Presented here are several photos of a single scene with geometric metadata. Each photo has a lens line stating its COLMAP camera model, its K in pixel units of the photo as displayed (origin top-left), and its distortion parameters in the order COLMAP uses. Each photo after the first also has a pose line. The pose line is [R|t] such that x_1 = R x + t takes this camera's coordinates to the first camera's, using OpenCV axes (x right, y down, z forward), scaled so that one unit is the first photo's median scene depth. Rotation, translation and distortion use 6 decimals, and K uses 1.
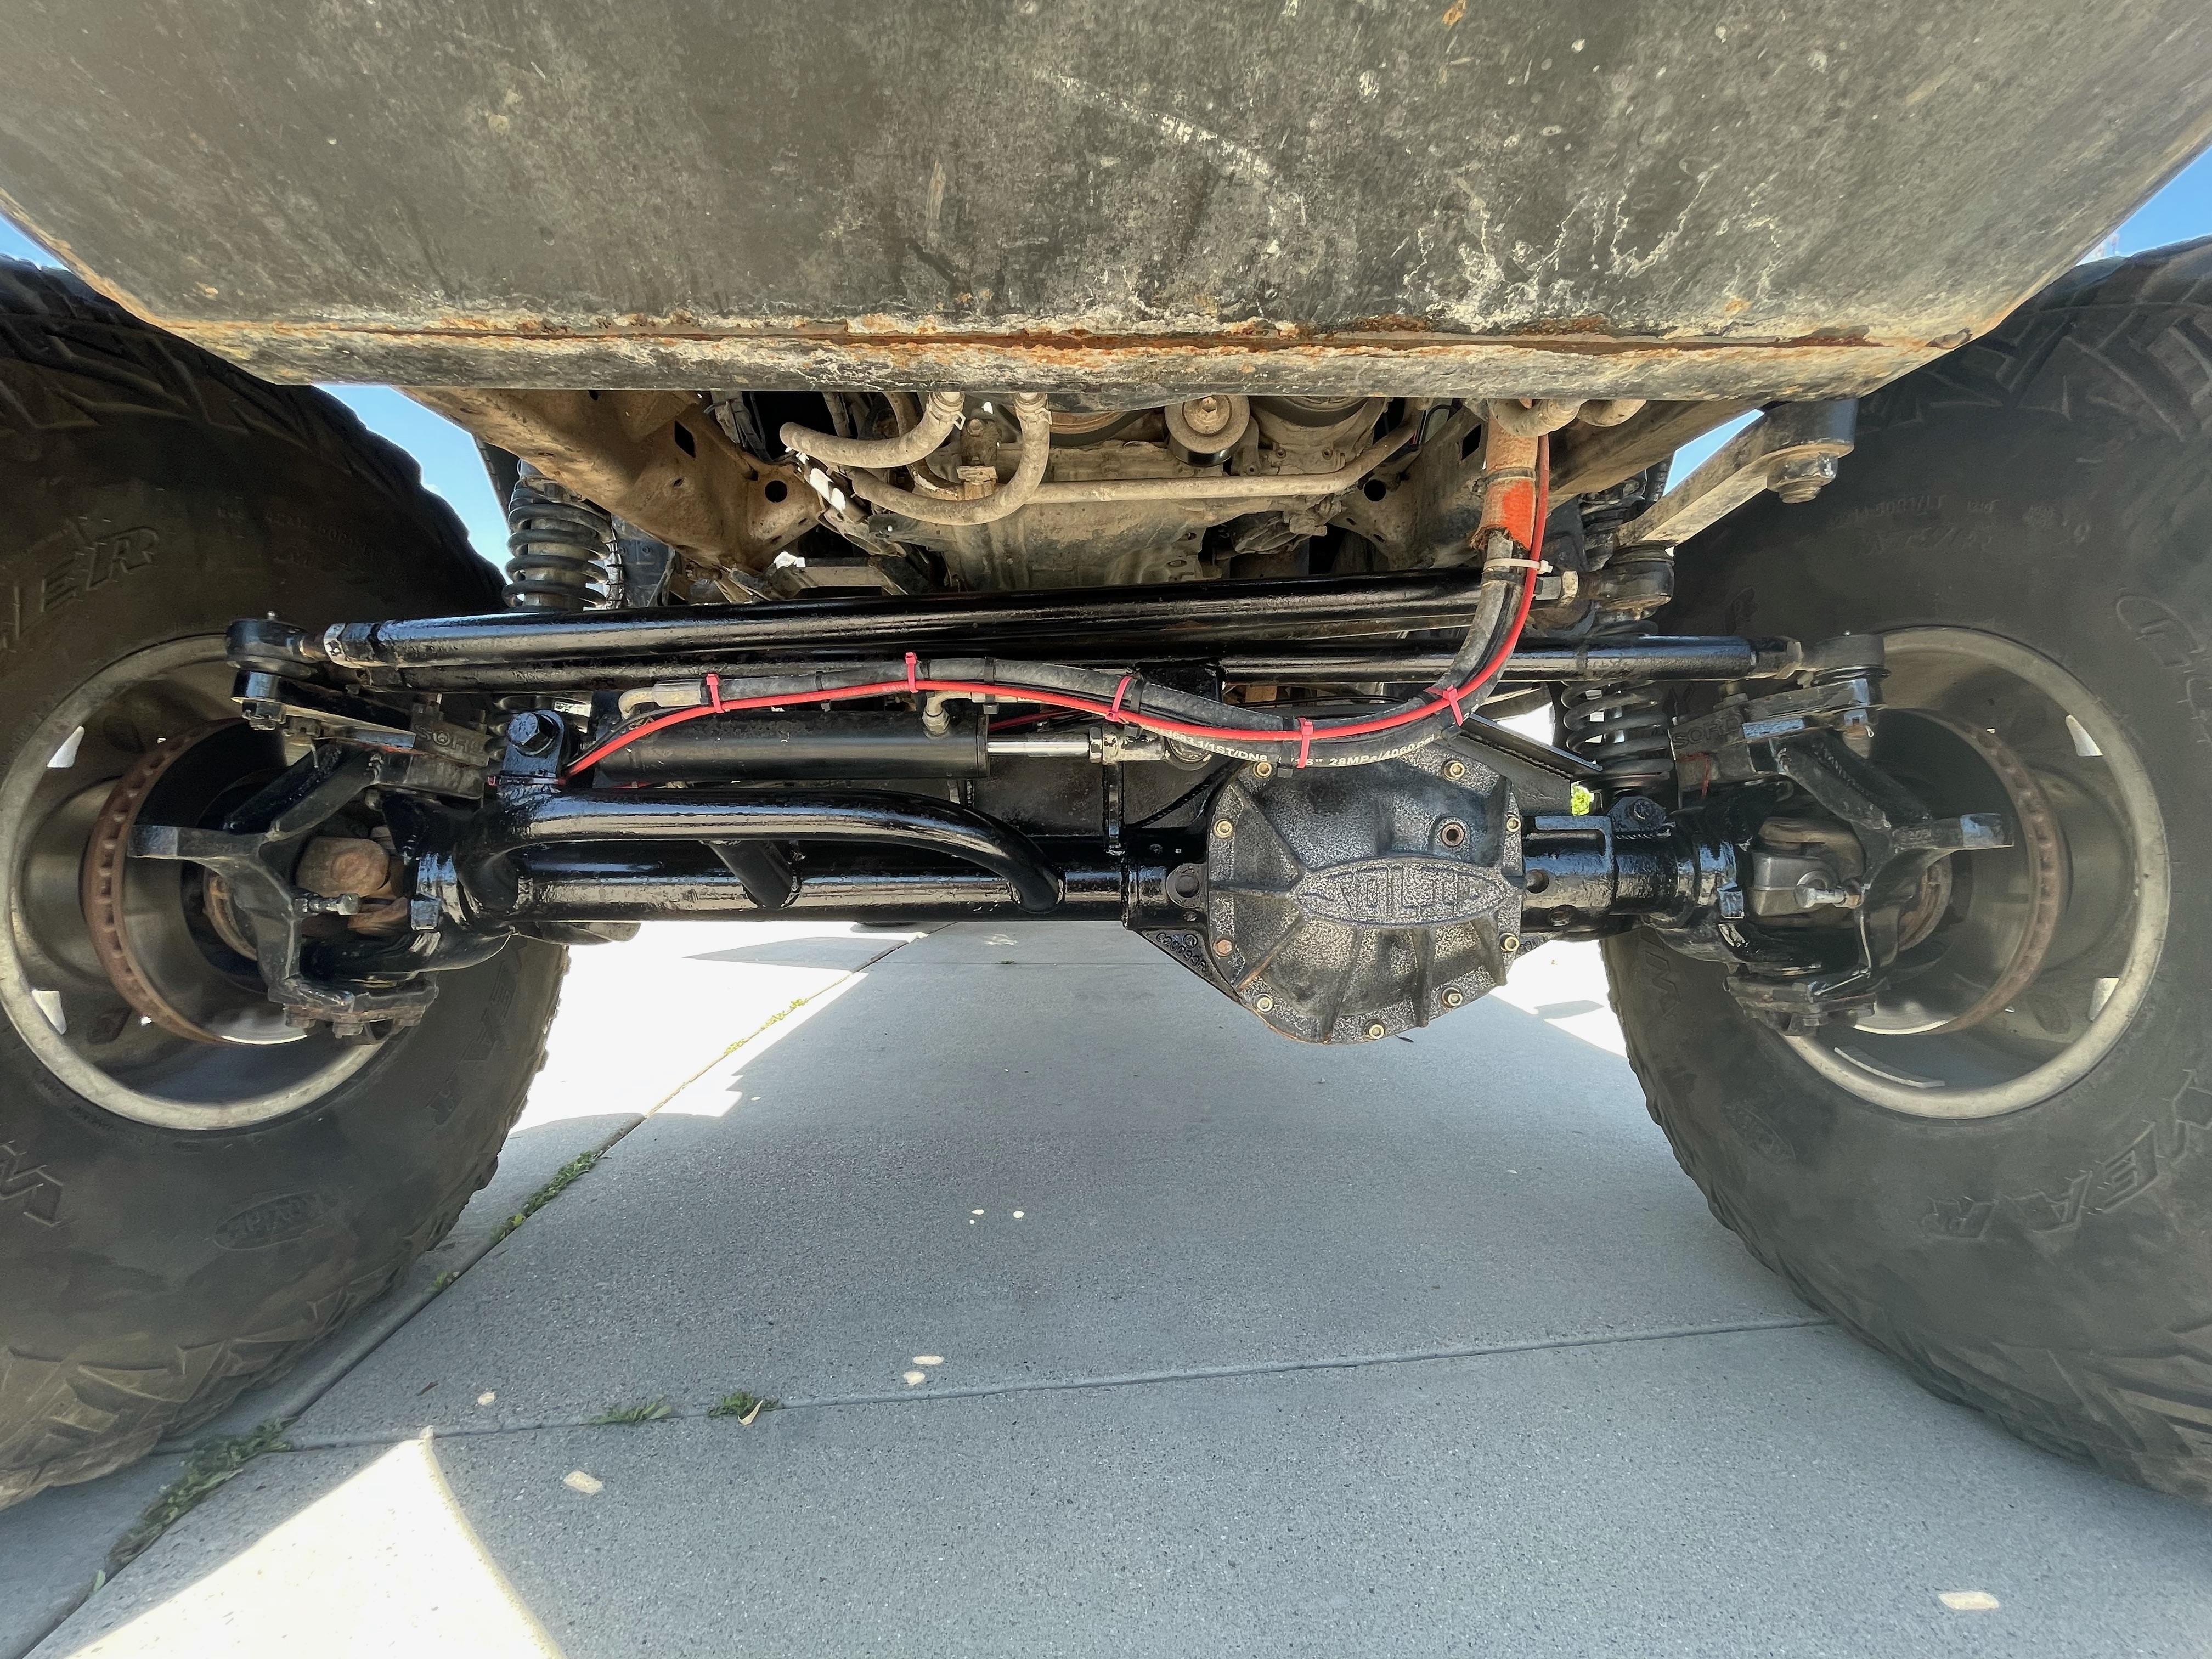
lens RADIAL K [[890.0, 0, 1100.5], [0, 890.0, 846.3], [0, 0, 1]] dist [-0.002798, 0.000600]
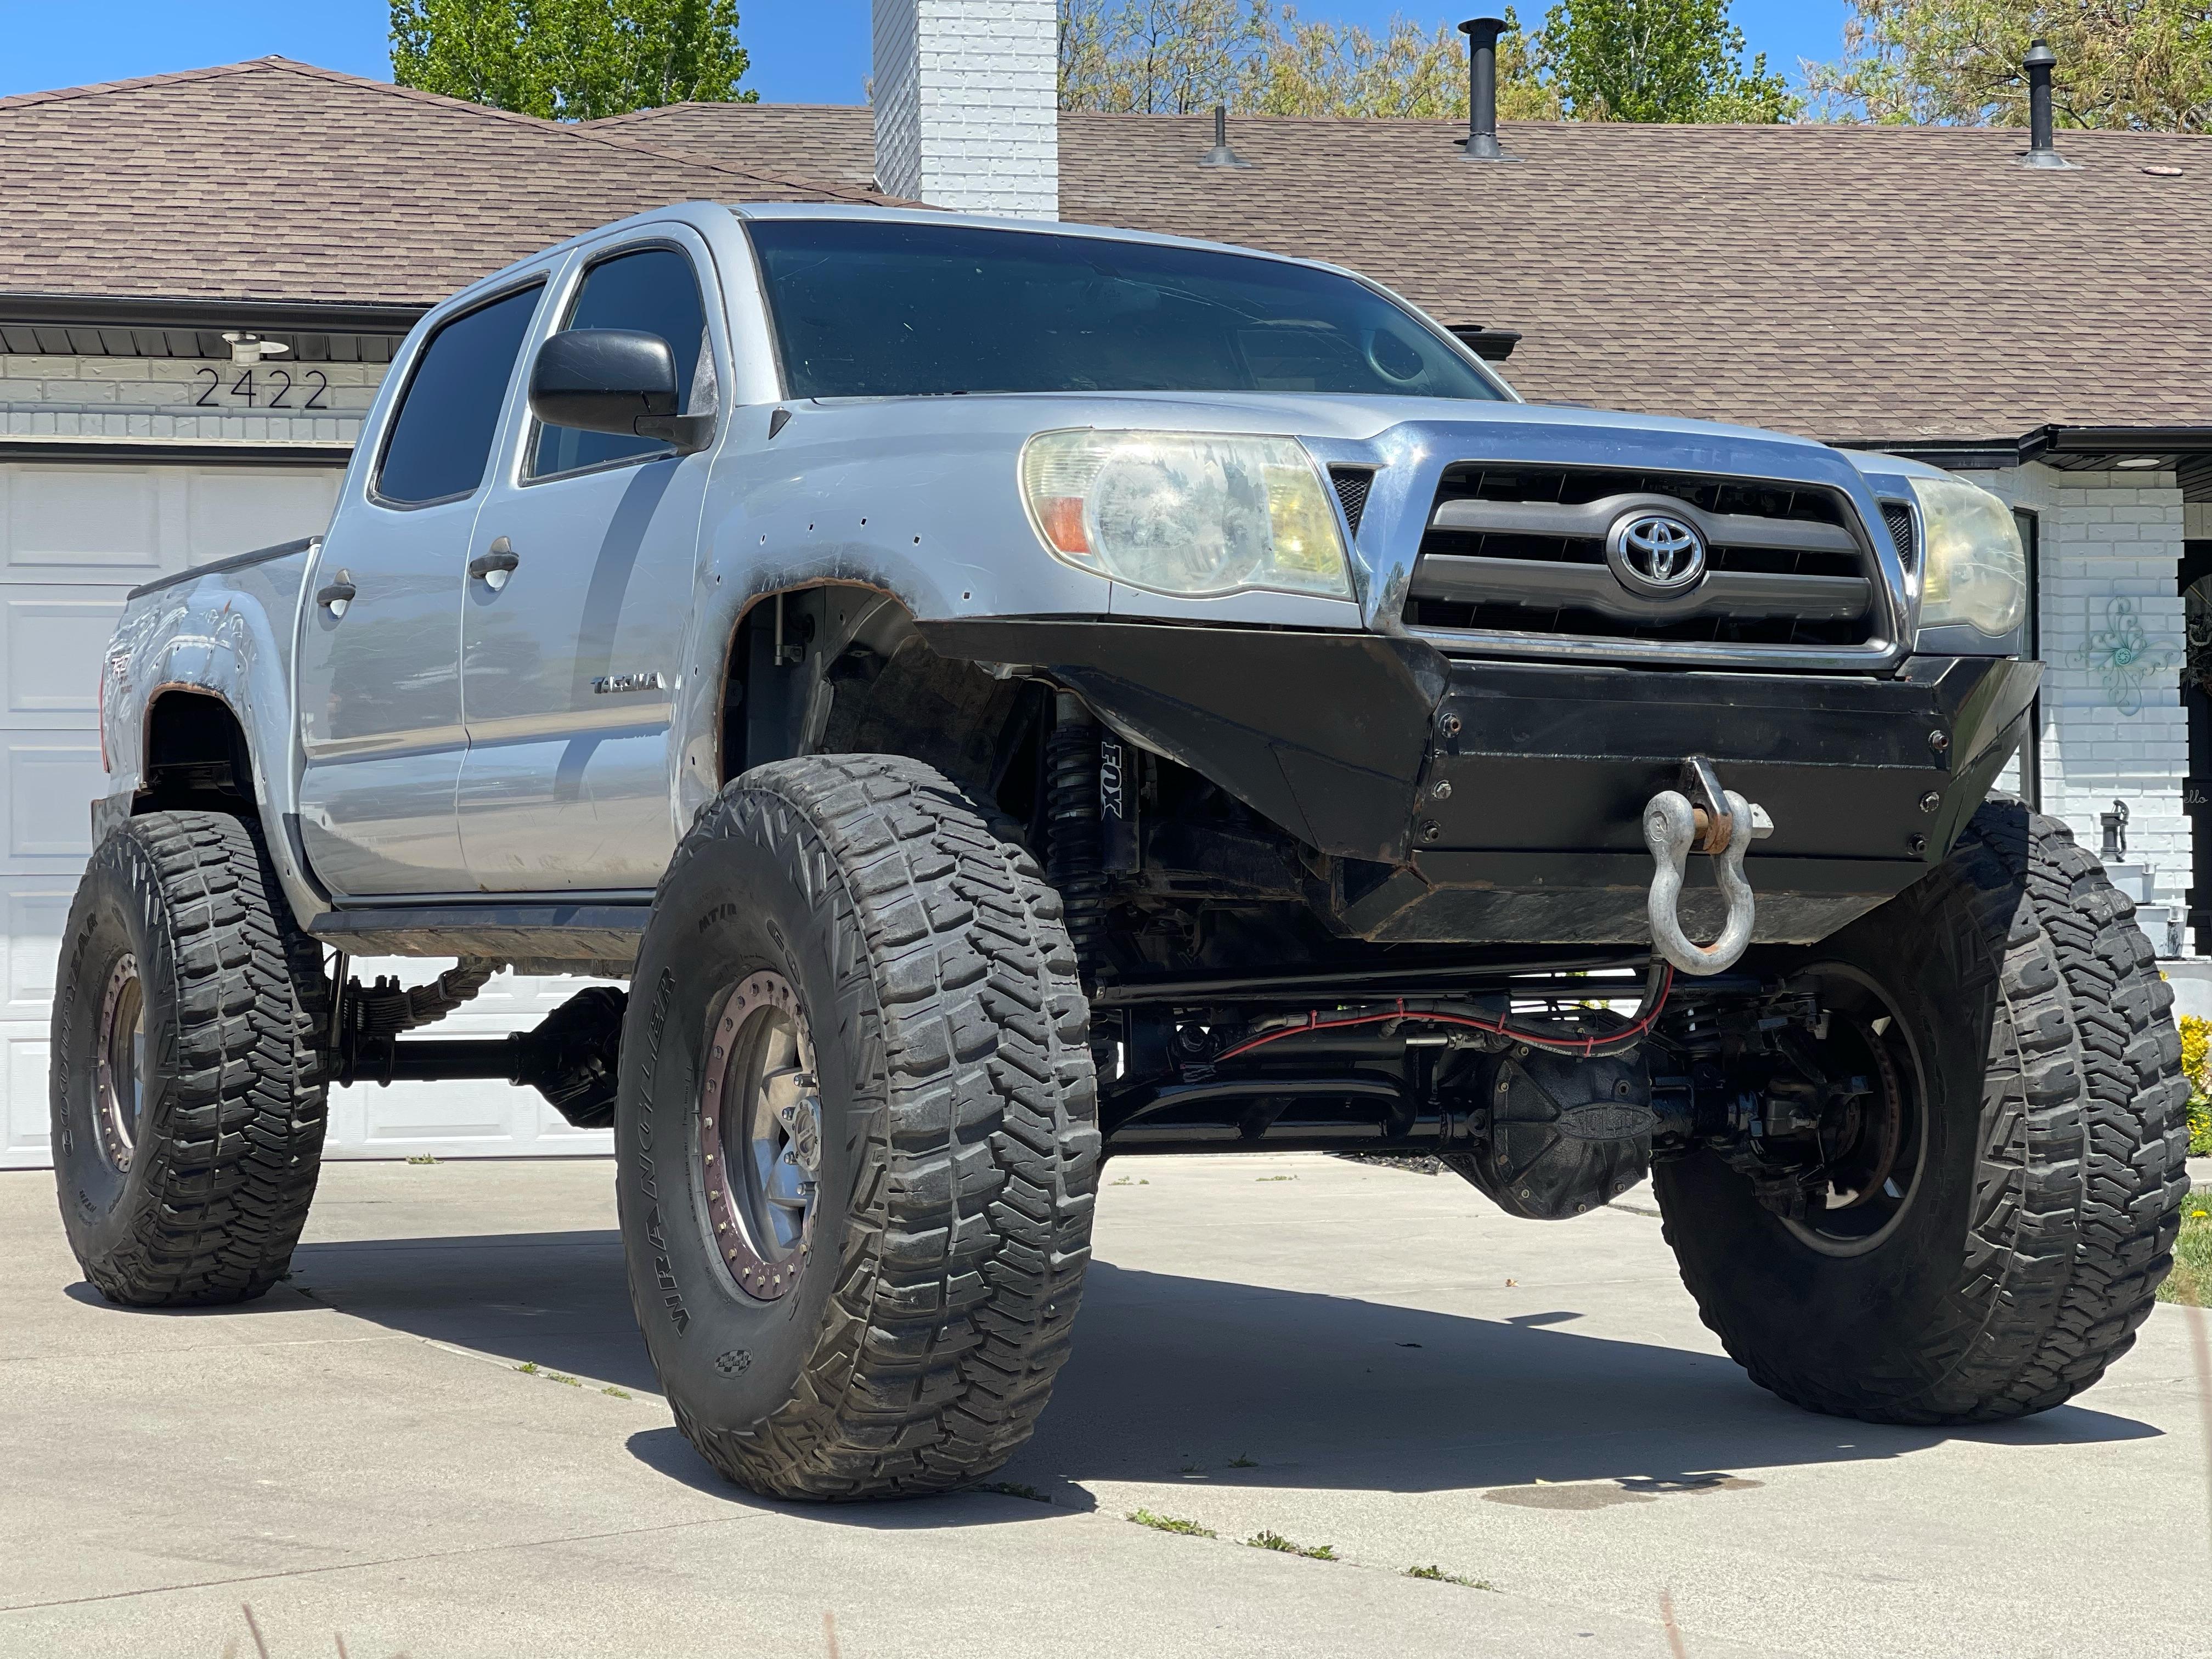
lens RADIAL K [[4114.5, 0, 1149.7], [0, 4114.5, 837.6], [0, 0, 1]] dist [0.426328, -1.653764]
pose [[0.883685, 0.012943, 0.467903, -4.129400], [0.020696, 0.997560, -0.066681, 0.017062], [-0.467624, 0.068608, 0.881261, -5.619615]]
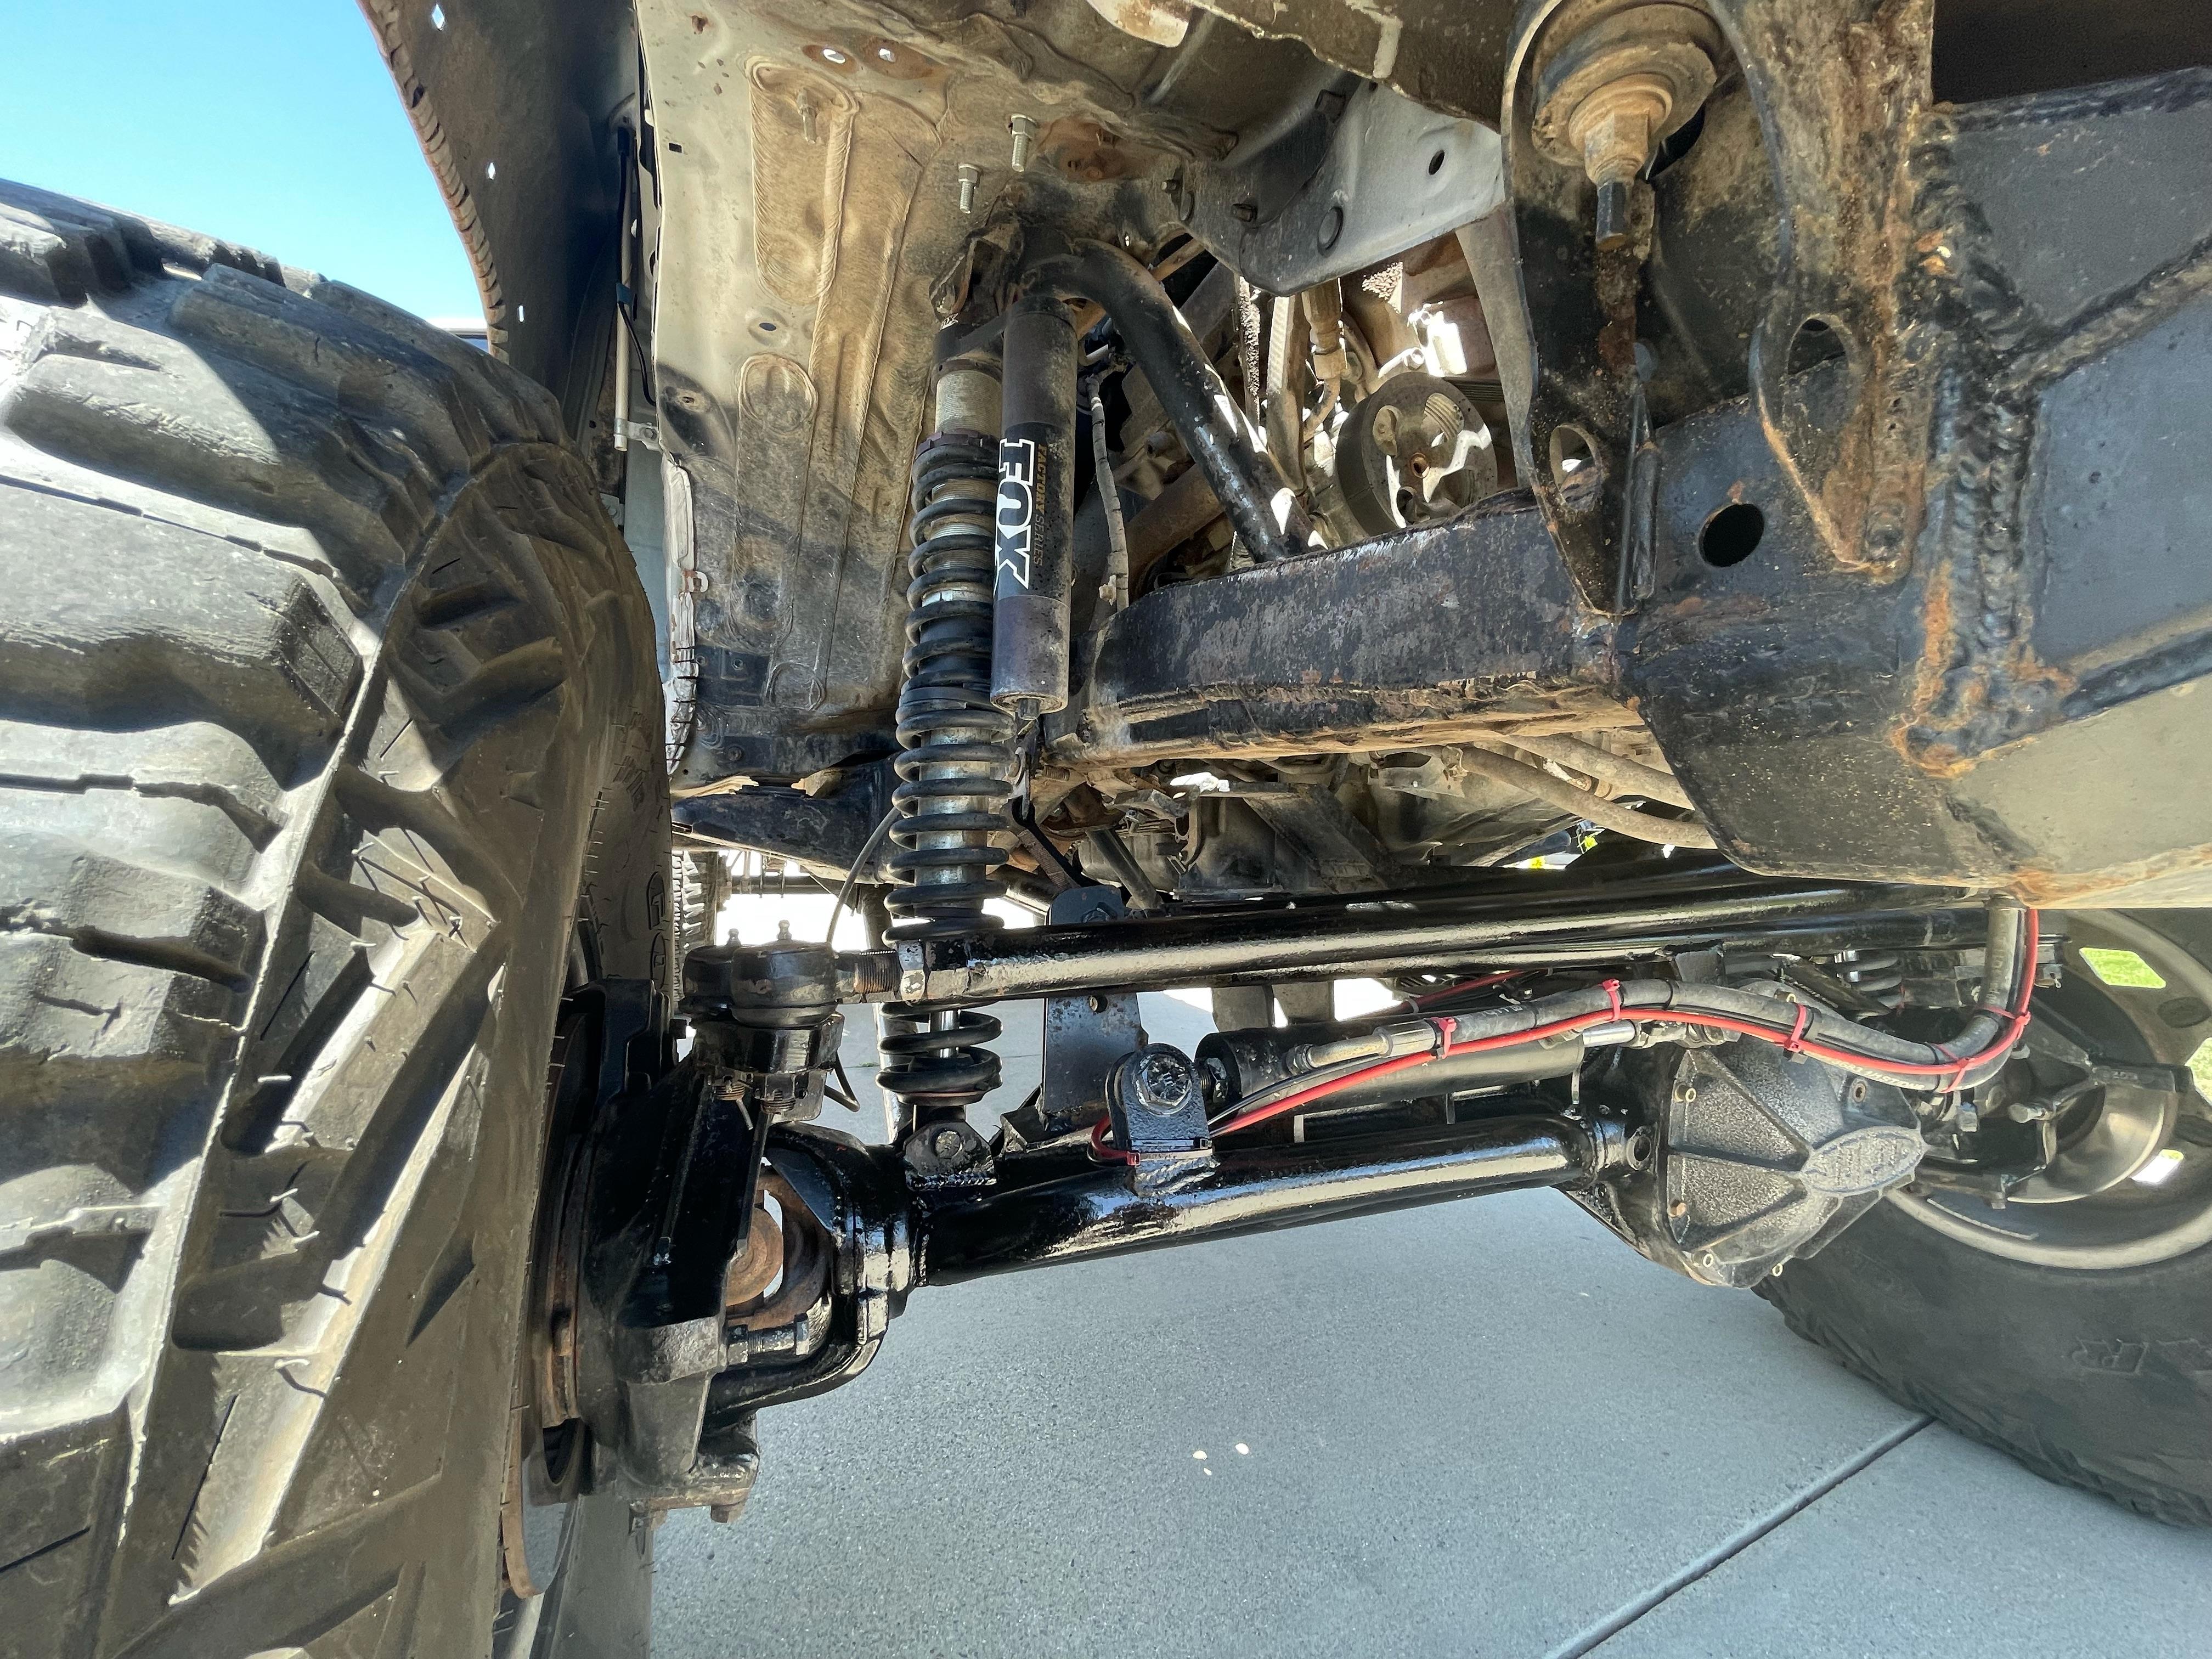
lens RADIAL K [[890.0, 0, 1100.5], [0, 890.0, 846.3], [0, 0, 1]] dist [-0.002798, 0.000600]
pose [[0.930574, 0.016218, 0.365745, -0.875877], [-0.008155, 0.999689, -0.023580, -0.278719], [-0.366014, 0.018961, 0.930416, 0.294432]]
